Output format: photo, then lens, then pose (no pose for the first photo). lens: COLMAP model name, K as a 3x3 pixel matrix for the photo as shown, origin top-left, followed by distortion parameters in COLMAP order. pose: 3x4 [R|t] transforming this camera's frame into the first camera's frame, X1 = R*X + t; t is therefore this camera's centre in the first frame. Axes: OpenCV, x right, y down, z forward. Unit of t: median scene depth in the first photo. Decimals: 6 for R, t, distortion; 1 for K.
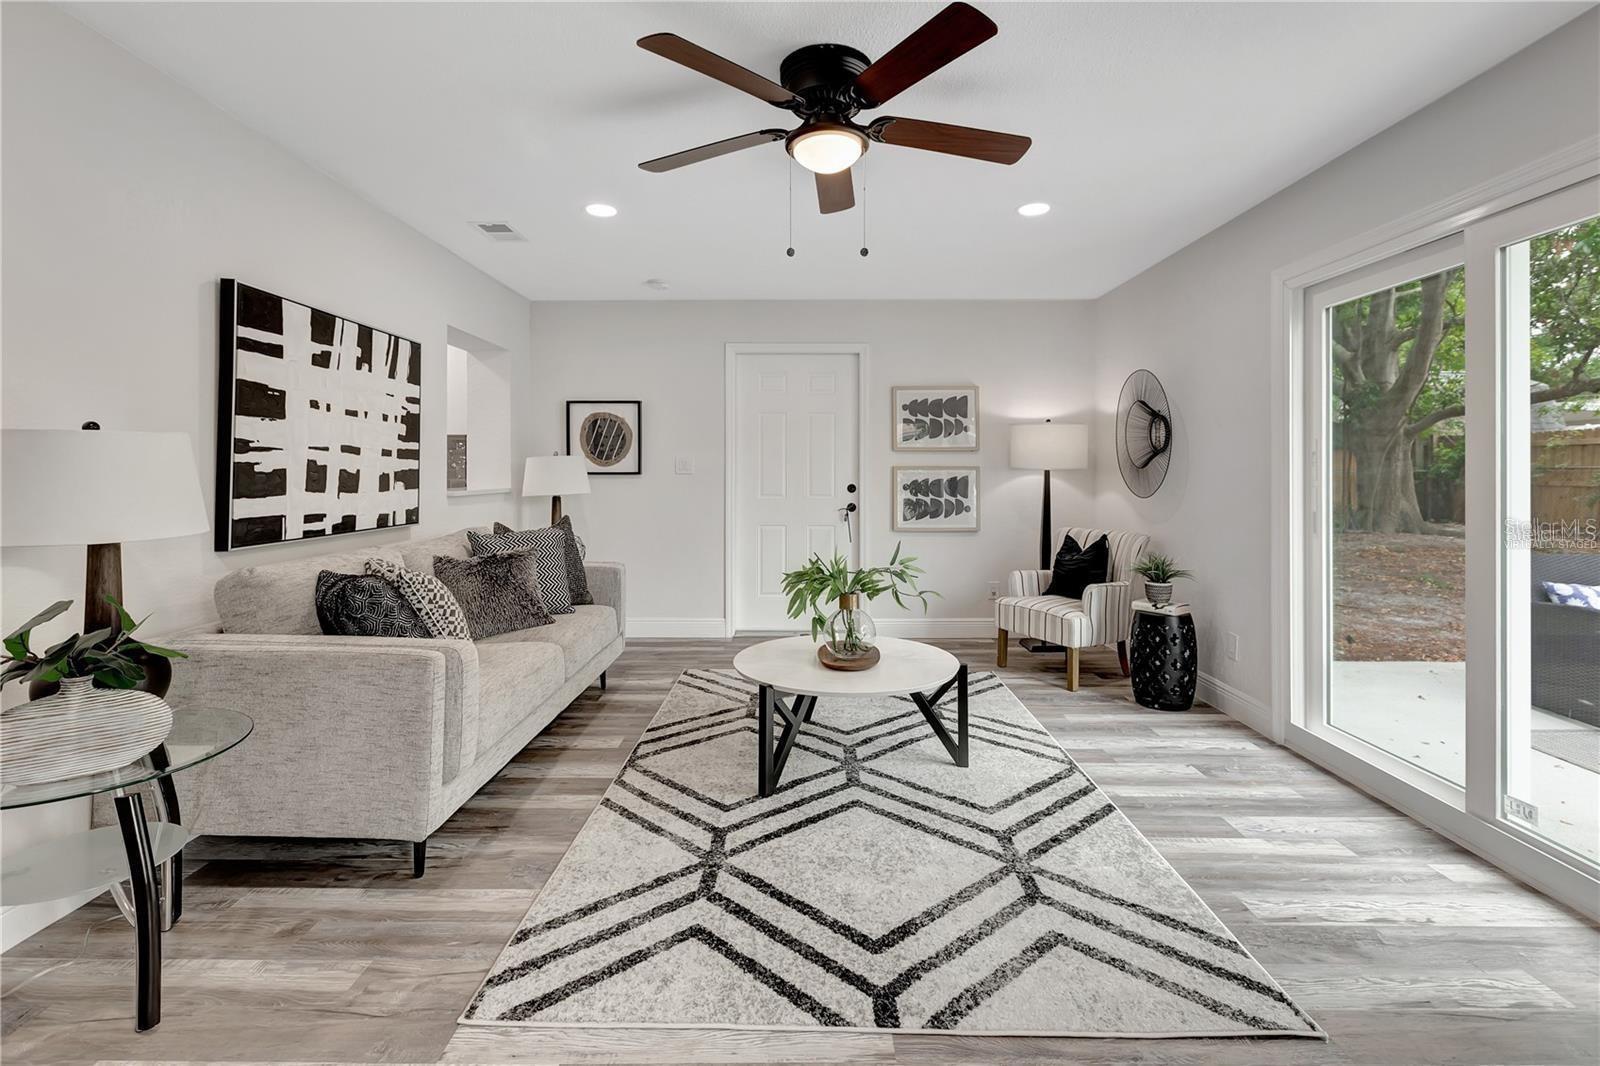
lens RADIAL K [[728.9, 0, 810.0], [0, 728.9, 472.1], [0, 0, 1]] dist [0.000860, -0.000675]
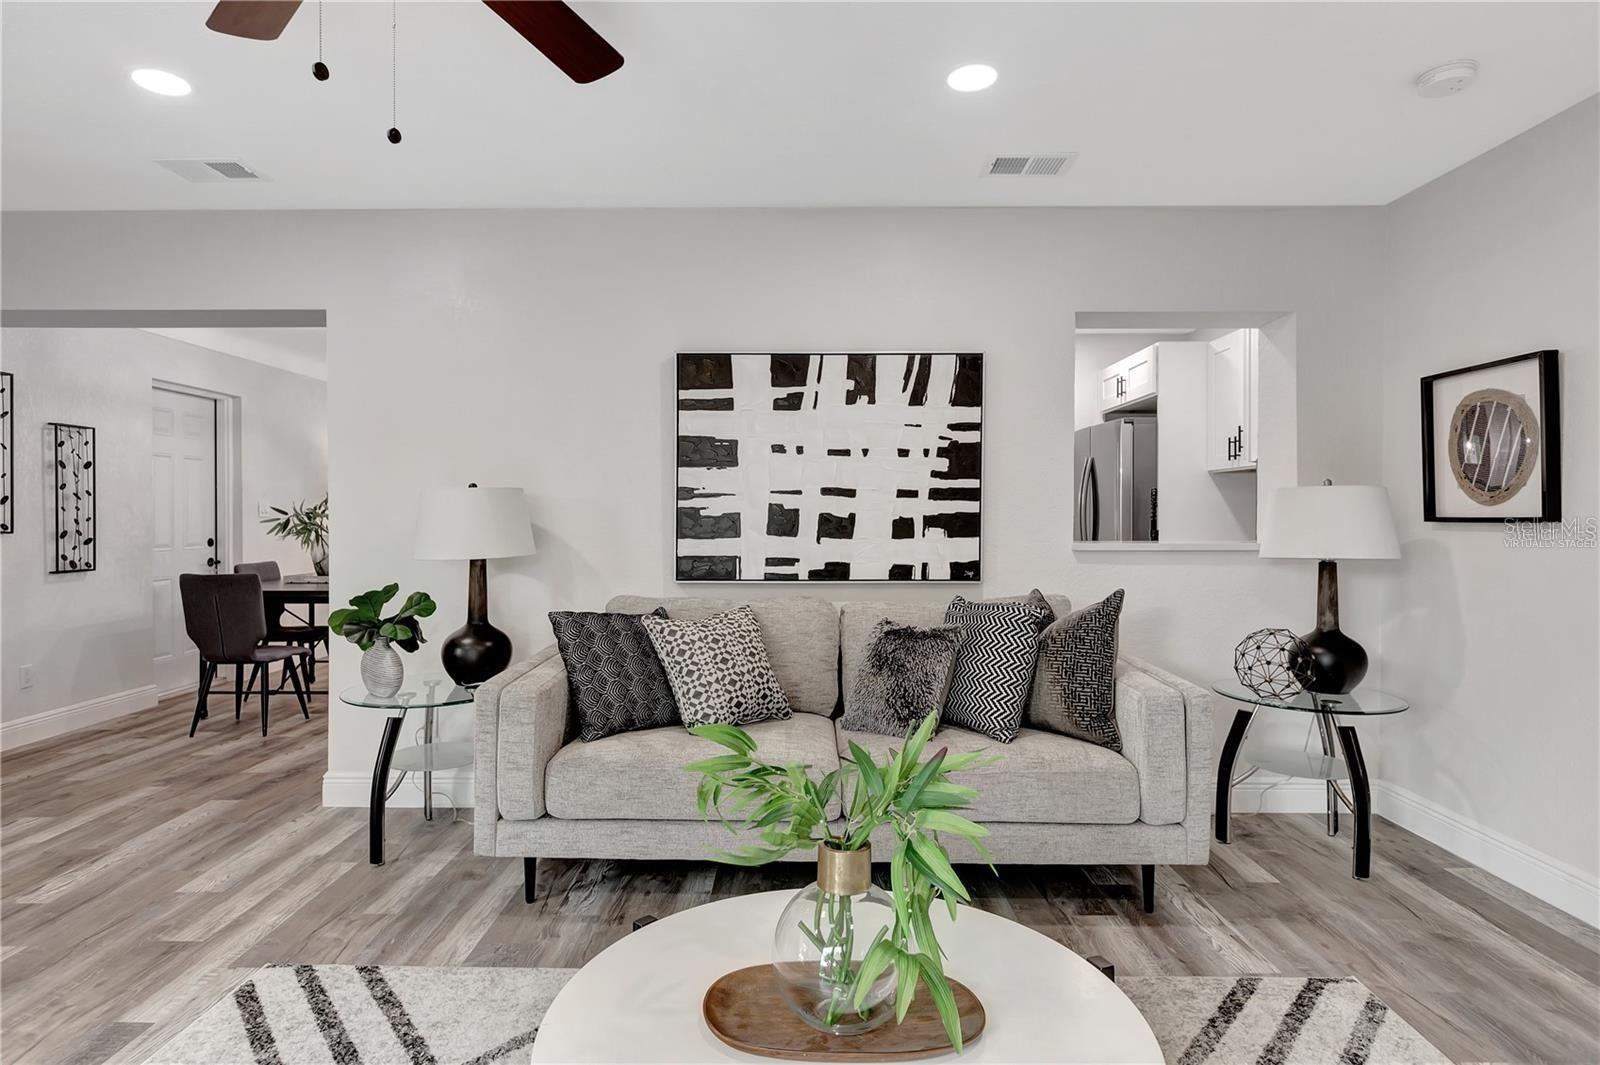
lens RADIAL K [[873.7, 0, 807.8], [0, 873.7, 523.3], [0, 0, 1]] dist [0.000440, -0.002015]
pose [[-0.015241, 0.006239, -0.999864, 0.519826], [-0.001655, 0.999979, 0.006265, 0.002437], [0.999882, 0.001751, -0.015230, 1.042754]]
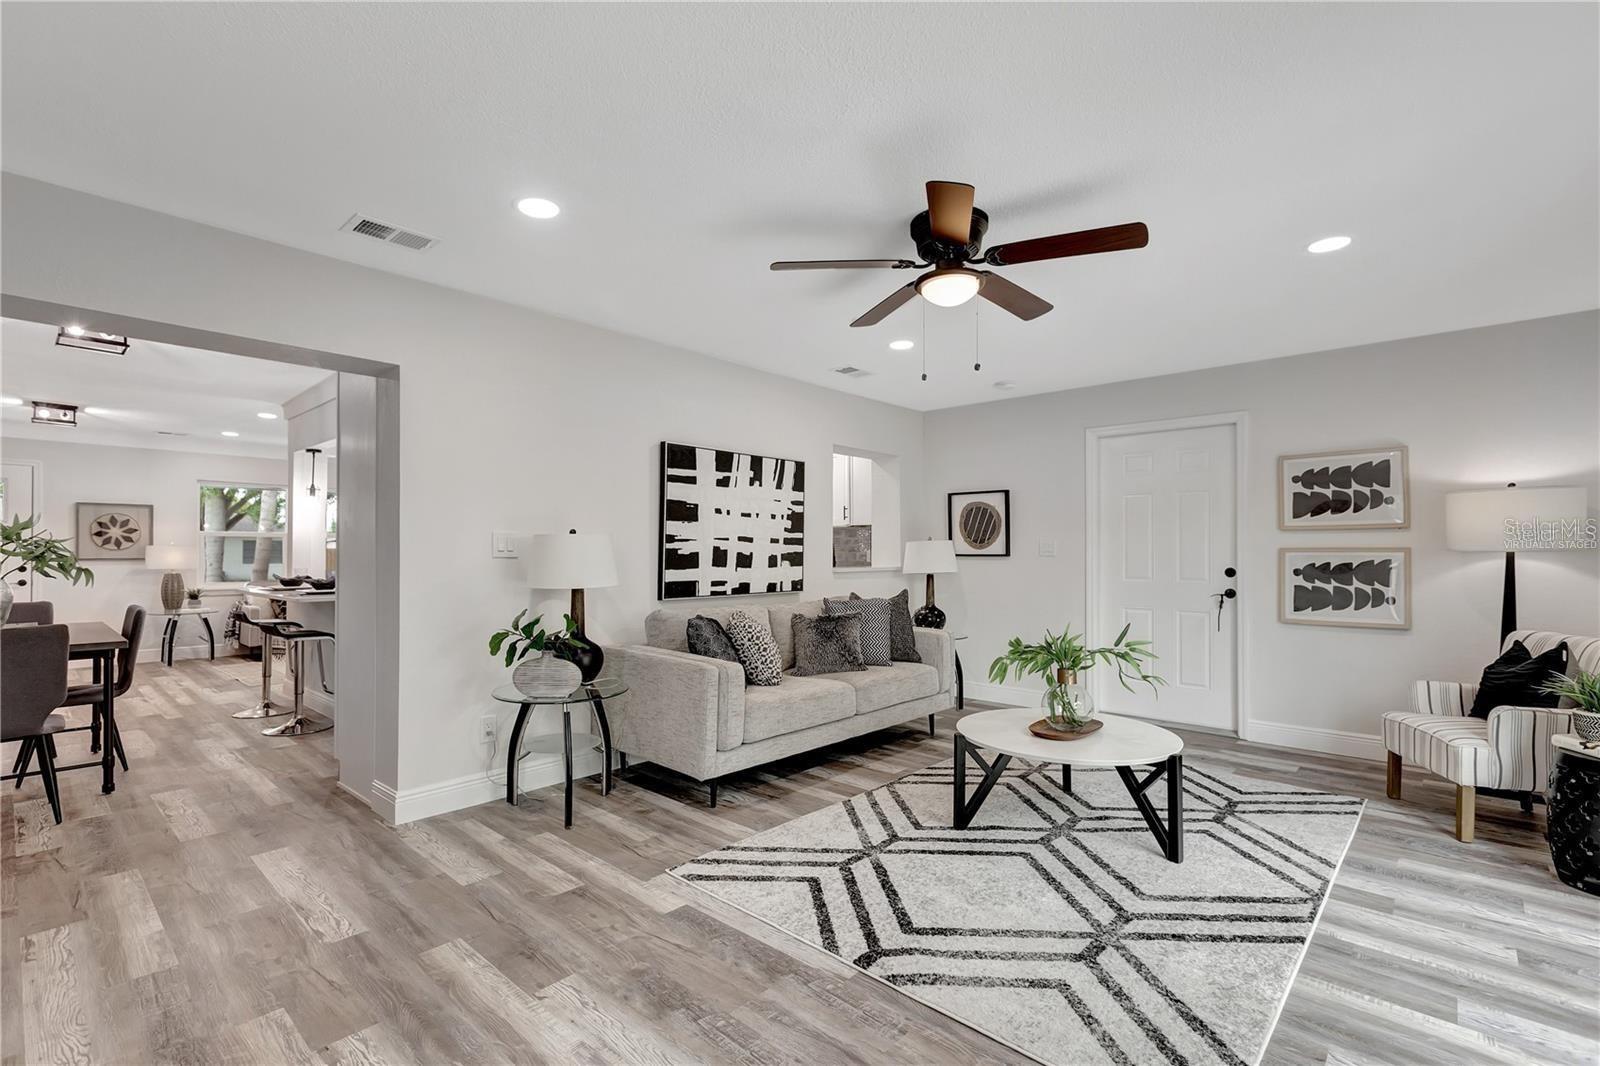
lens RADIAL K [[728.9, 0, 808.0], [0, 728.9, 545.4], [0, 0, 1]] dist [0.000860, -0.000675]
pose [[0.743724, -0.007091, -0.668449, 0.507782], [-0.000753, 0.999934, -0.011445, -0.000777], [0.668486, 0.009015, 0.743670, -0.039486]]
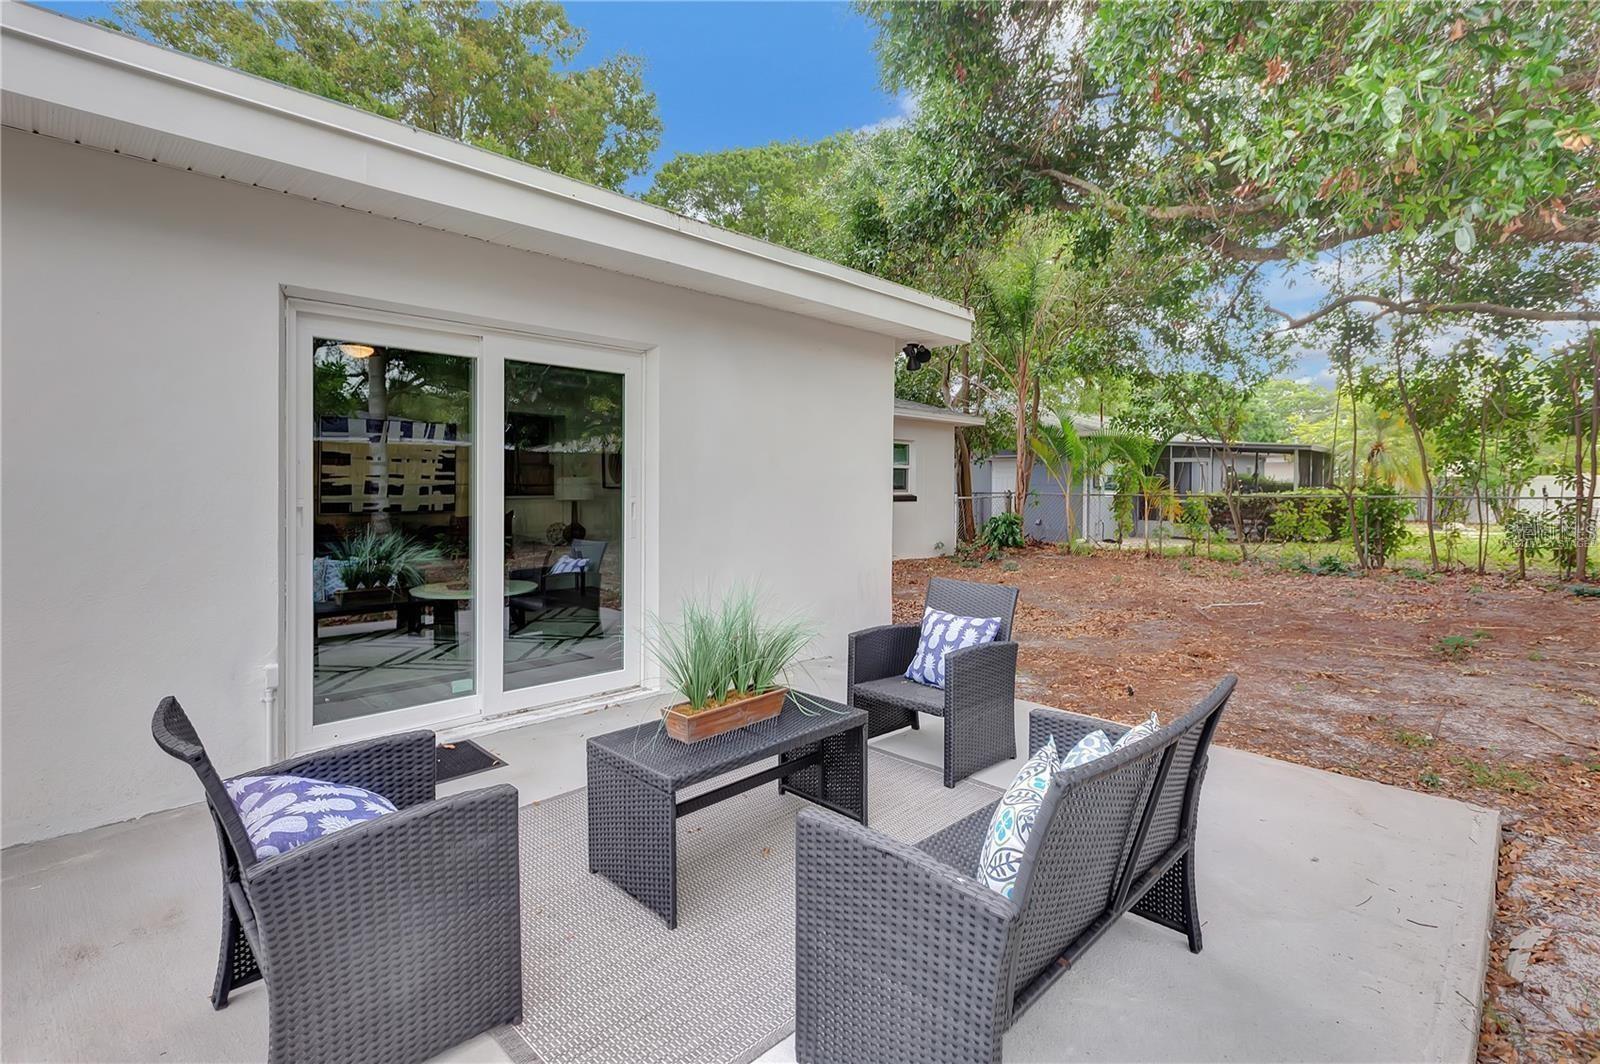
lens RADIAL K [[728.9, 0, 786.5], [0, 728.9, 475.0], [0, 0, 1]] dist [0.000860, -0.000675]
pose [[0.700146, -0.005646, -0.713978, 2.008006], [-0.005522, 0.999896, -0.013321, -0.011554], [0.713979, 0.013269, 0.700042, 0.283274]]
